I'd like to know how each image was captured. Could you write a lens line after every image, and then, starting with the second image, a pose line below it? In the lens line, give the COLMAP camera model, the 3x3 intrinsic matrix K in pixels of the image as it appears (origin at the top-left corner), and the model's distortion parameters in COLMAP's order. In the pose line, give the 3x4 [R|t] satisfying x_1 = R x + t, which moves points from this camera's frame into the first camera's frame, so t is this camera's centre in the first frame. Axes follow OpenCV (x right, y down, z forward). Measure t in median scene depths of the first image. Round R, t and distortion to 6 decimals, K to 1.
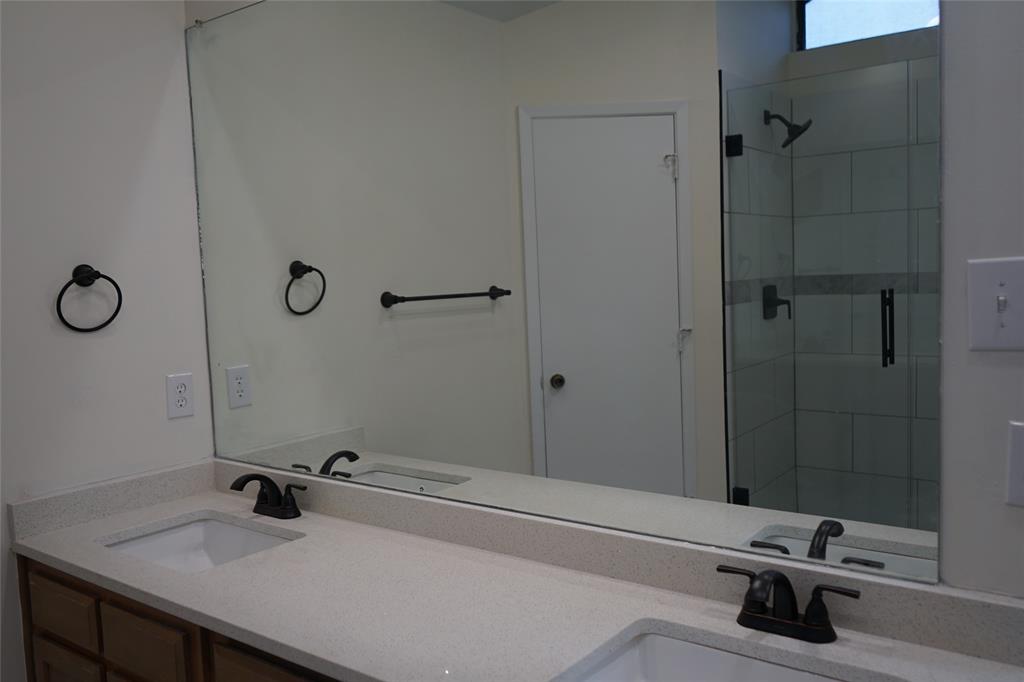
lens RADIAL K [[855.7, 0, 512.0], [0, 855.7, 341.0], [0, 0, 1]] dist [-0.005435, -0.005171]
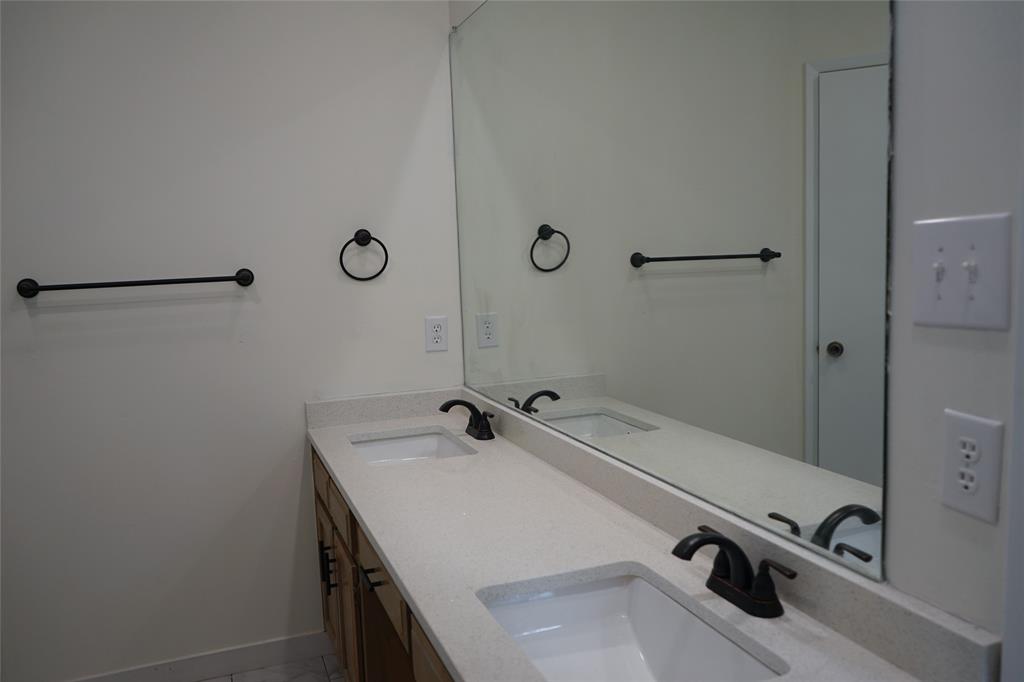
lens RADIAL K [[816.4, 0, 512.0], [0, 816.4, 341.0], [0, 0, 1]] dist [-0.006981, 0.002371]
pose [[0.852528, 0.066319, -0.518457, 0.350672], [-0.040163, 0.997297, 0.061527, -0.004103], [0.521136, -0.031631, 0.852887, 0.040792]]
